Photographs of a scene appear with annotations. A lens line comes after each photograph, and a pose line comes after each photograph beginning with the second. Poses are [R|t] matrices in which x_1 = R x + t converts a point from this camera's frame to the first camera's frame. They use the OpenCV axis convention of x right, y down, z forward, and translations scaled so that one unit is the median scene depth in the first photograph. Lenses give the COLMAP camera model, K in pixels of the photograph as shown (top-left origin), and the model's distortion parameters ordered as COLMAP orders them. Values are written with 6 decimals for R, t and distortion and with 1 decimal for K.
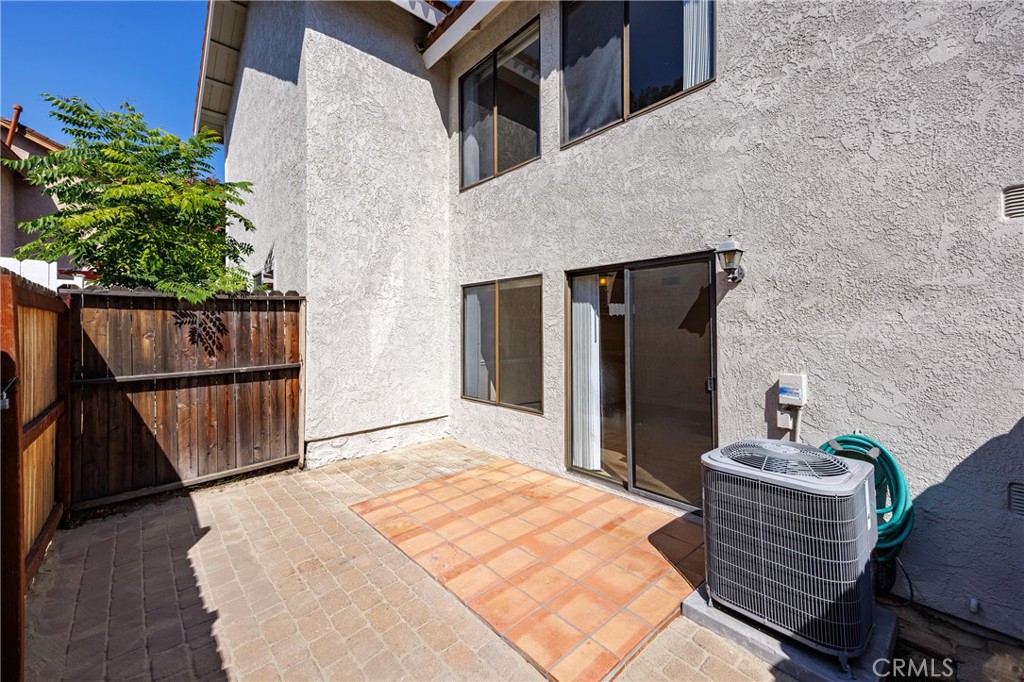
lens RADIAL K [[399.4, 0, 522.8], [0, 399.4, 324.2], [0, 0, 1]] dist [0.002285, 0.000196]
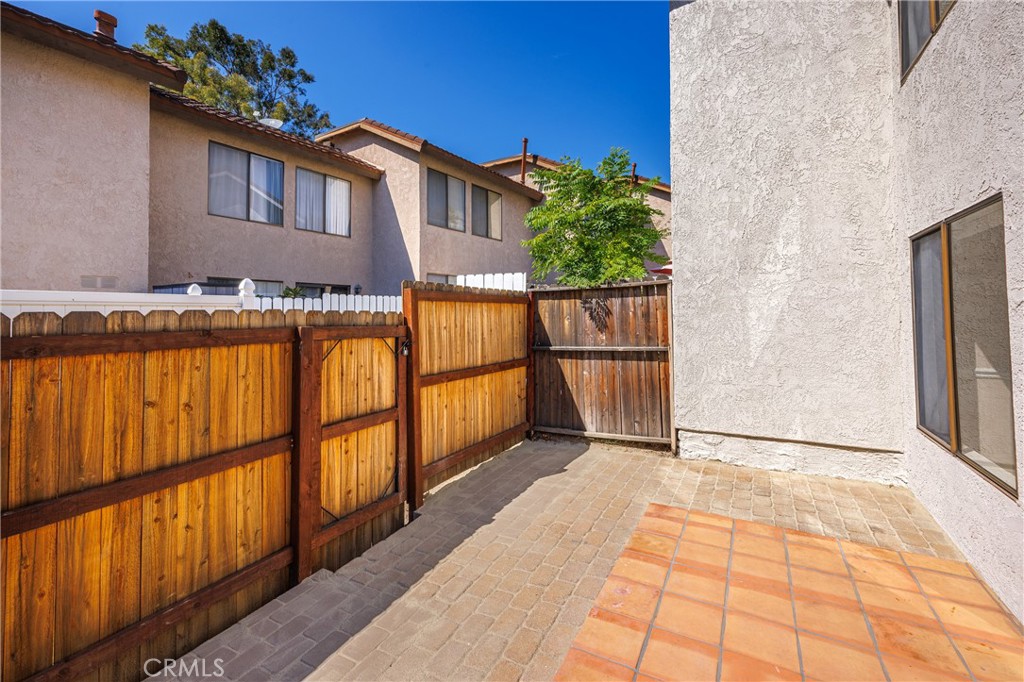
lens RADIAL K [[428.0, 0, 513.4], [0, 428.0, 297.8], [0, 0, 1]] dist [-0.002490, -0.000324]
pose [[0.312461, -0.036320, -0.949236, 0.349190], [0.019847, 0.999300, -0.031702, 0.001469], [0.949723, -0.008934, 0.312963, 0.314621]]
